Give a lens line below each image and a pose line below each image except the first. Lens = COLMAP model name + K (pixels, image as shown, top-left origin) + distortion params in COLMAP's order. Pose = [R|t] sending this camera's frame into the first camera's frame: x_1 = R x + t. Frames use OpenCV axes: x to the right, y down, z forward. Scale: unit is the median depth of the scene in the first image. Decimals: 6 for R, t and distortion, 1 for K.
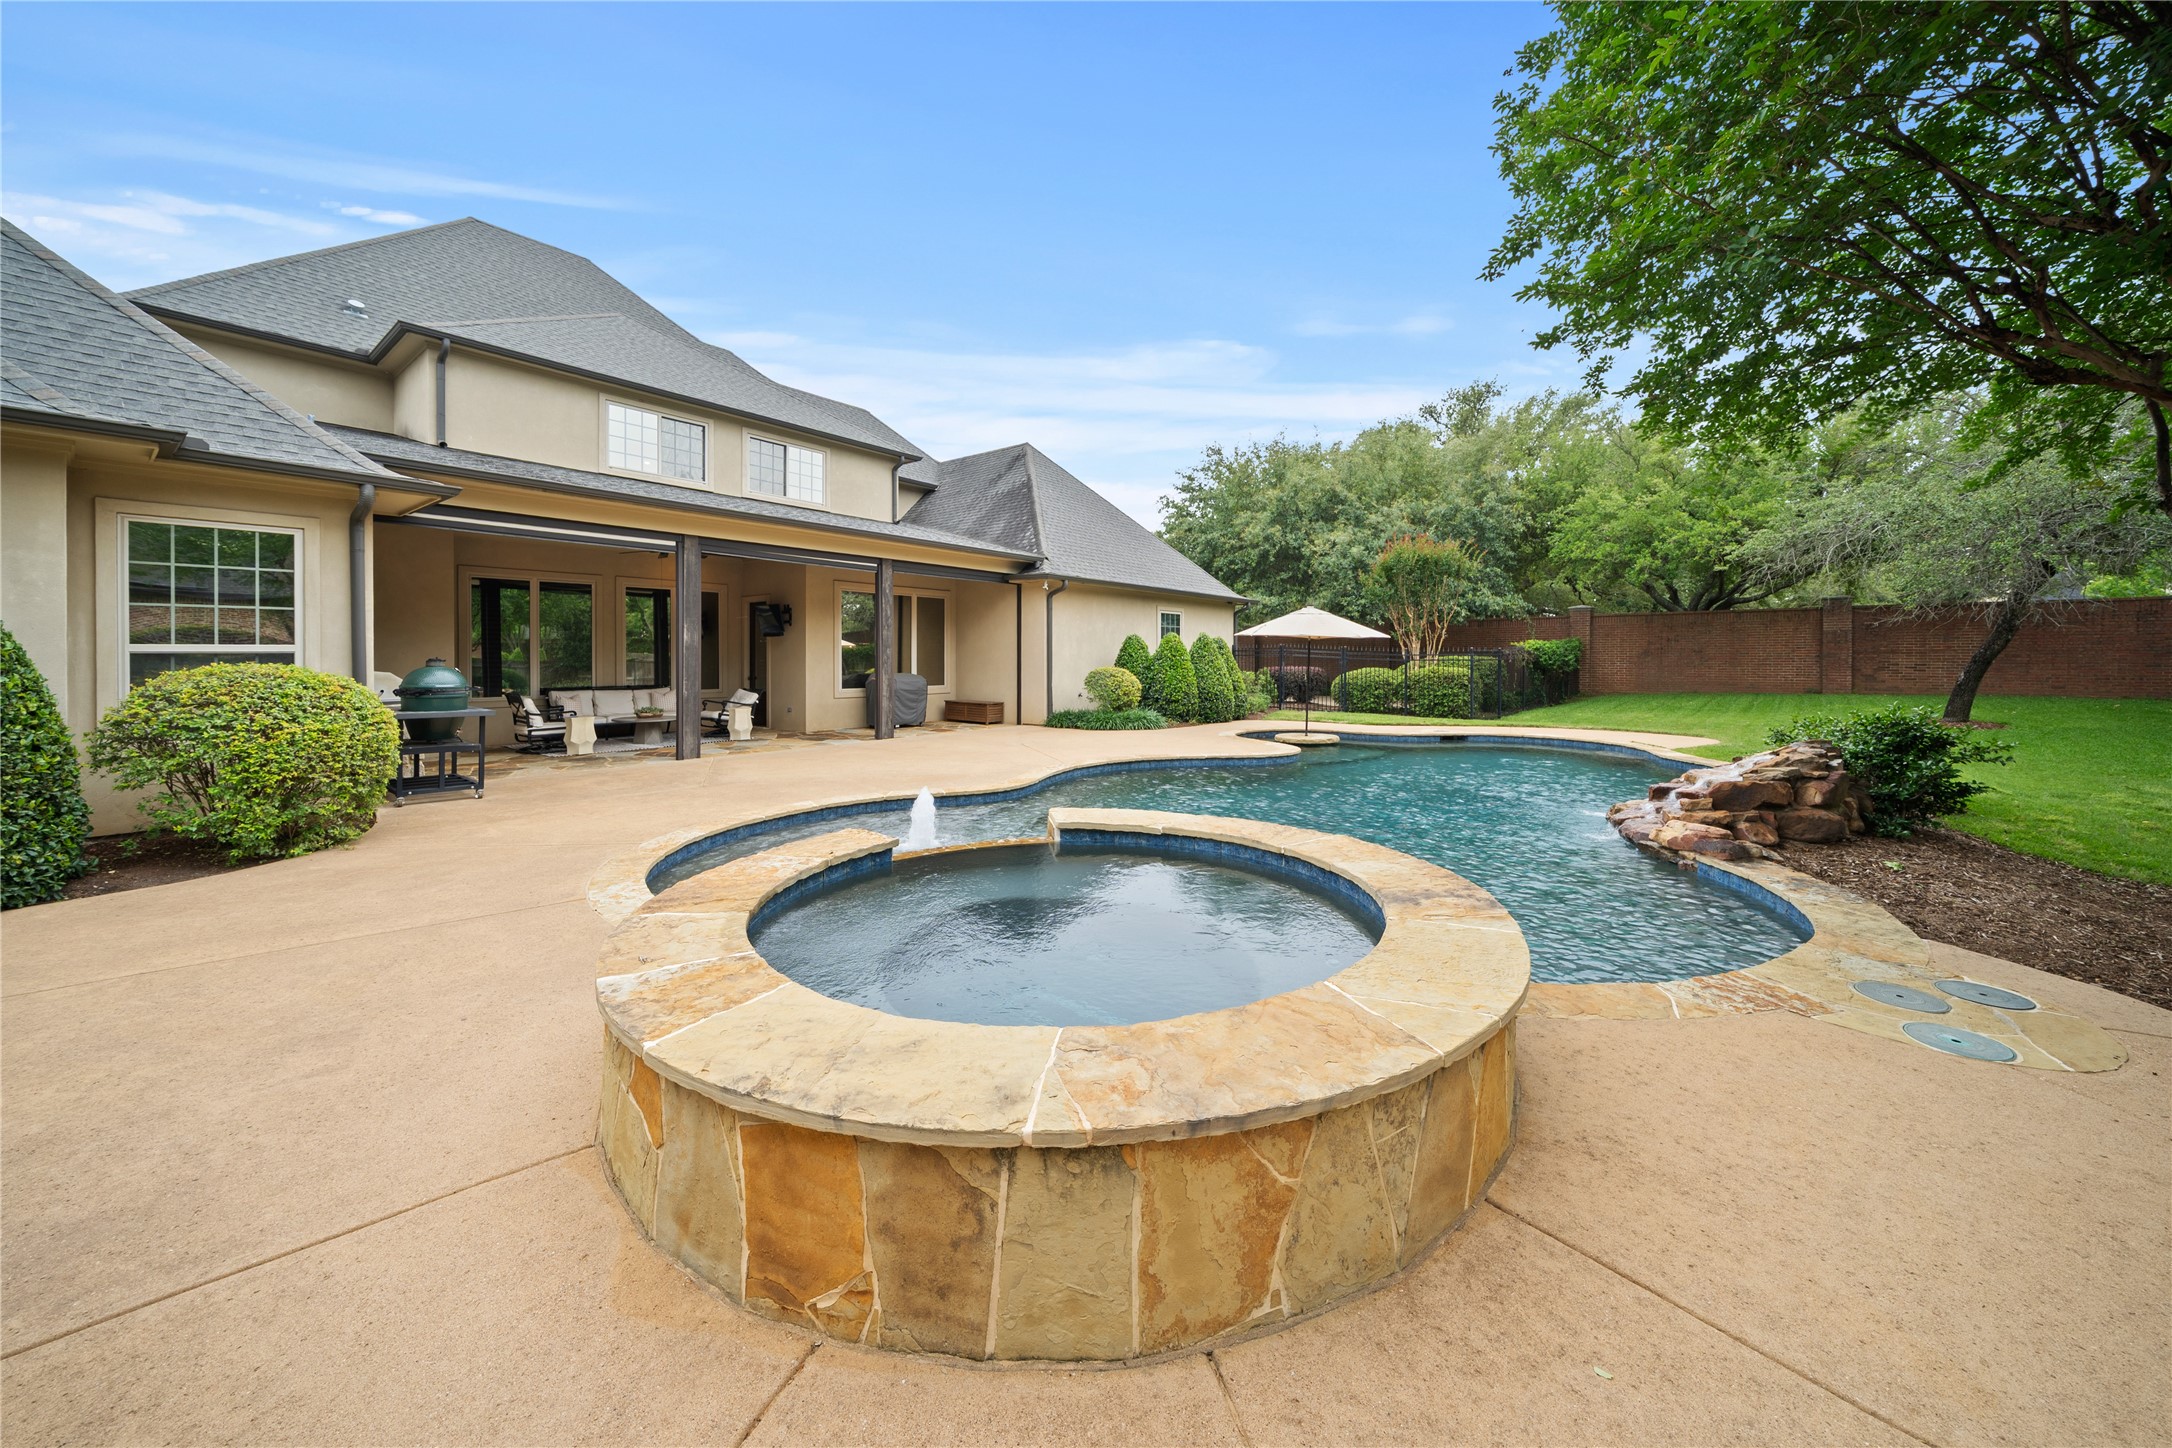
lens RADIAL K [[776.9, 0, 1087.4], [0, 776.9, 648.9], [0, 0, 1]] dist [0.000061, -0.000001]
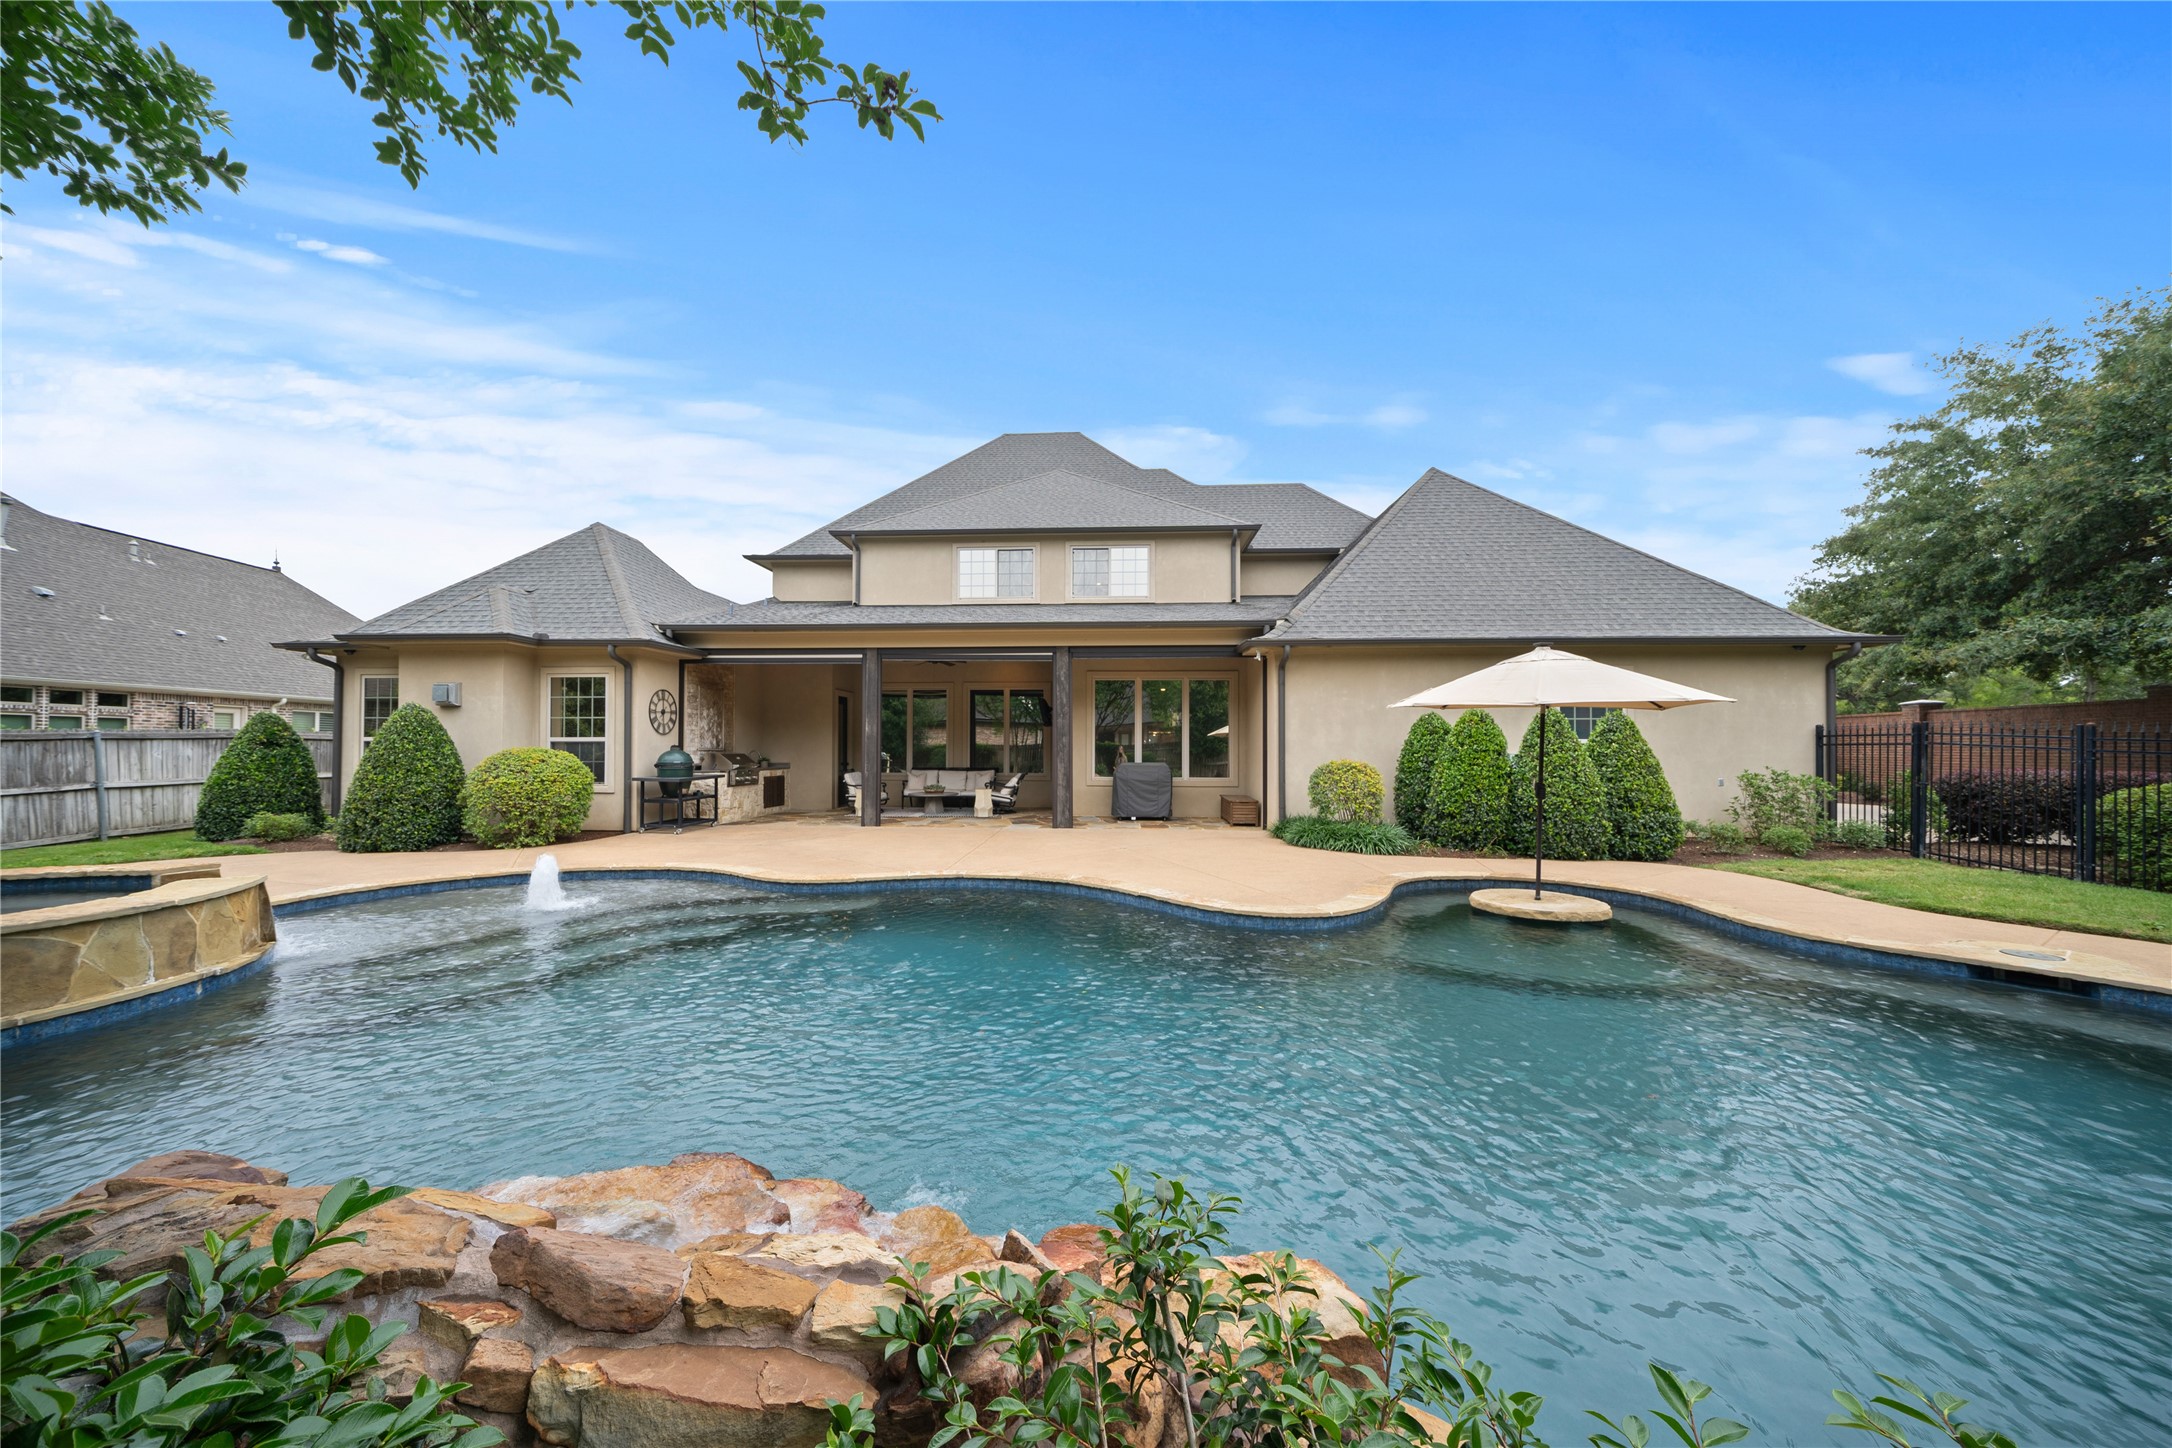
lens RADIAL K [[736.2, 0, 1086.0], [0, 736.2, 724.0], [0, 0, 1]] dist [-0.000333, -0.000019]
pose [[0.585934, -0.022986, -0.810033, 0.502375], [0.006665, 0.999701, -0.023547, 0.005303], [0.810332, 0.008398, 0.585911, 0.455233]]
